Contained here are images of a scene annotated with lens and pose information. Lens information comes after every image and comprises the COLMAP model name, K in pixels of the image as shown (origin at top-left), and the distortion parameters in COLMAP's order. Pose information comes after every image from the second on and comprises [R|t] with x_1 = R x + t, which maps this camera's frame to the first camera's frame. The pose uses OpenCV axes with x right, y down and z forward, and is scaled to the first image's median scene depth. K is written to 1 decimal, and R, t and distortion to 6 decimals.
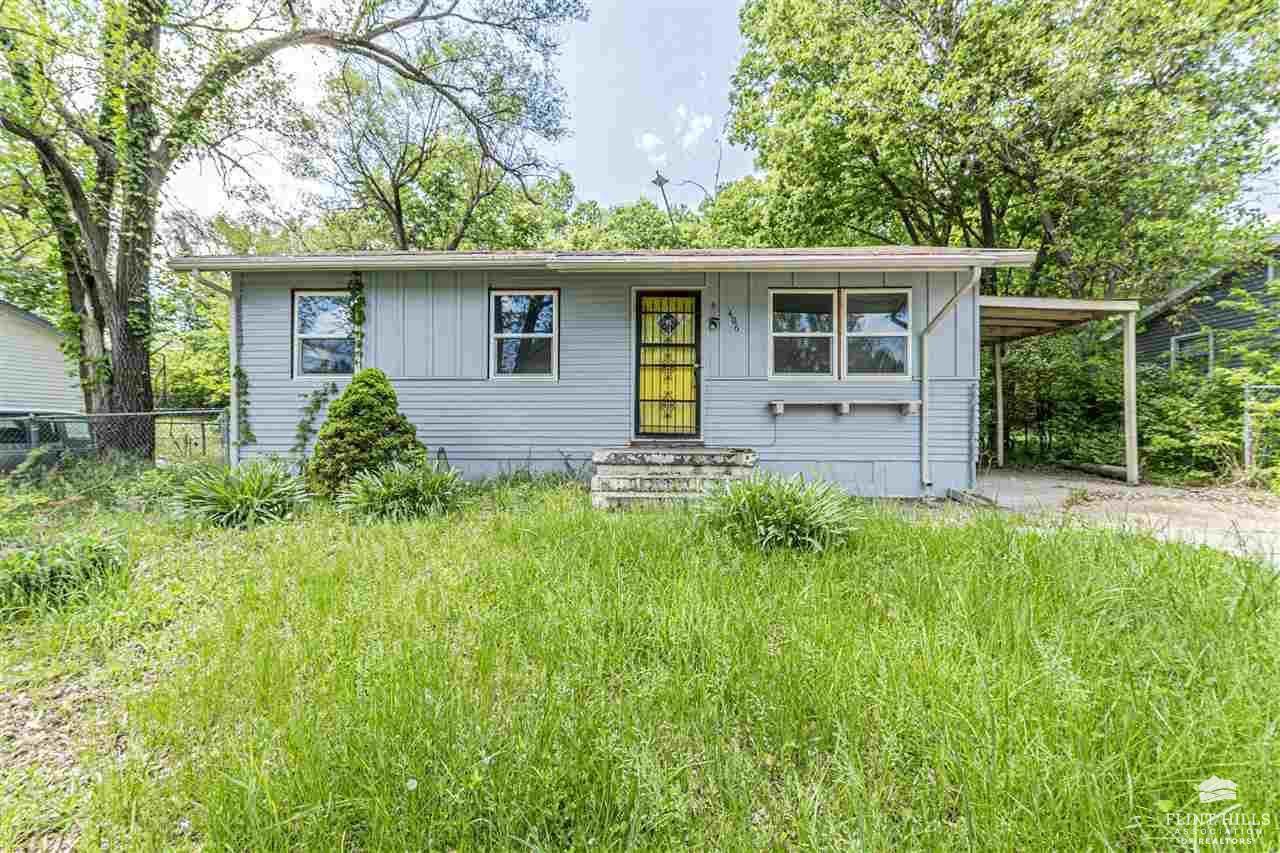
lens RADIAL K [[573.4, 0, 636.5], [0, 573.4, 425.0], [0, 0, 1]] dist [0.001267, 0.000242]
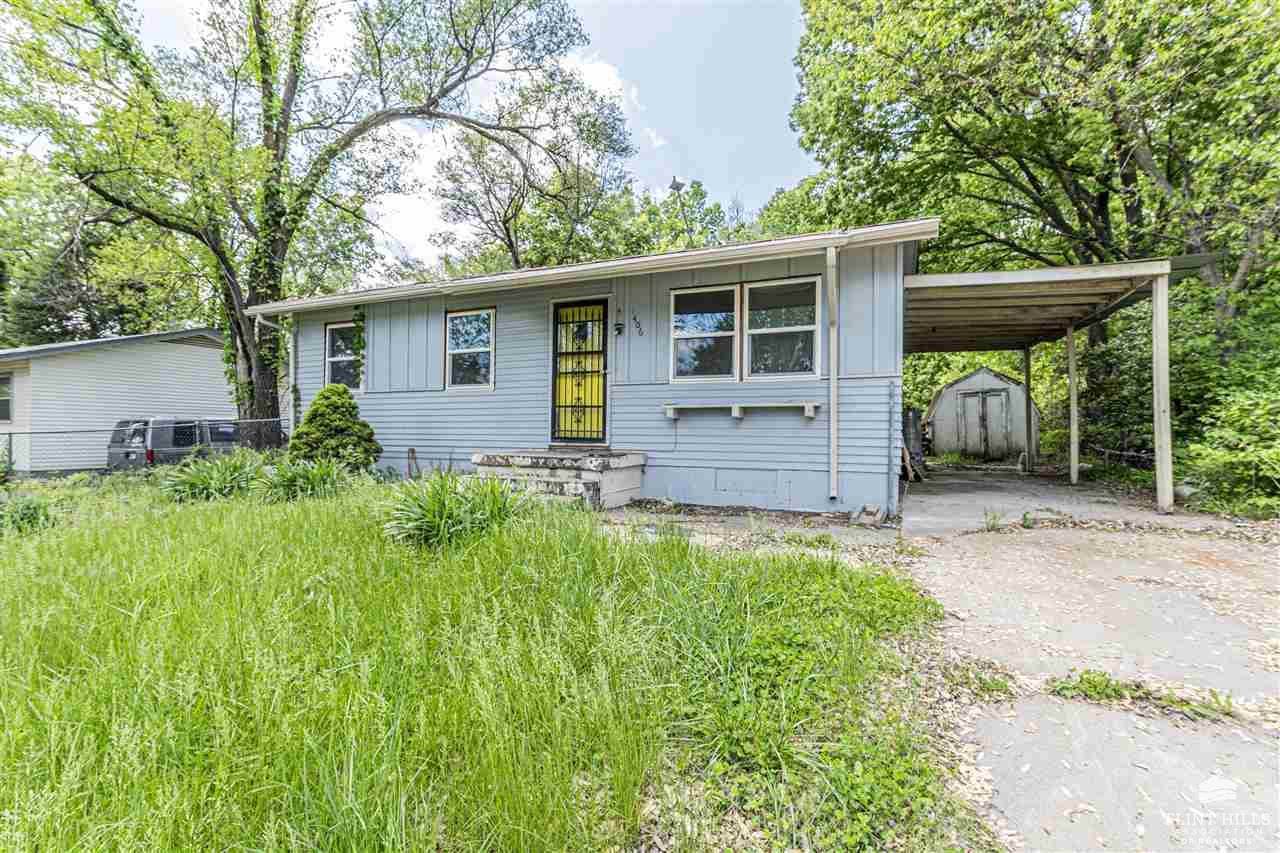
lens RADIAL K [[573.4, 0, 635.1], [0, 573.4, 427.6], [0, 0, 1]] dist [0.001267, 0.000242]
pose [[0.925930, 0.000224, -0.377695, 0.542525], [-0.001004, 0.999998, -0.001868, -0.001782], [0.377693, 0.002109, 0.925928, 0.074083]]
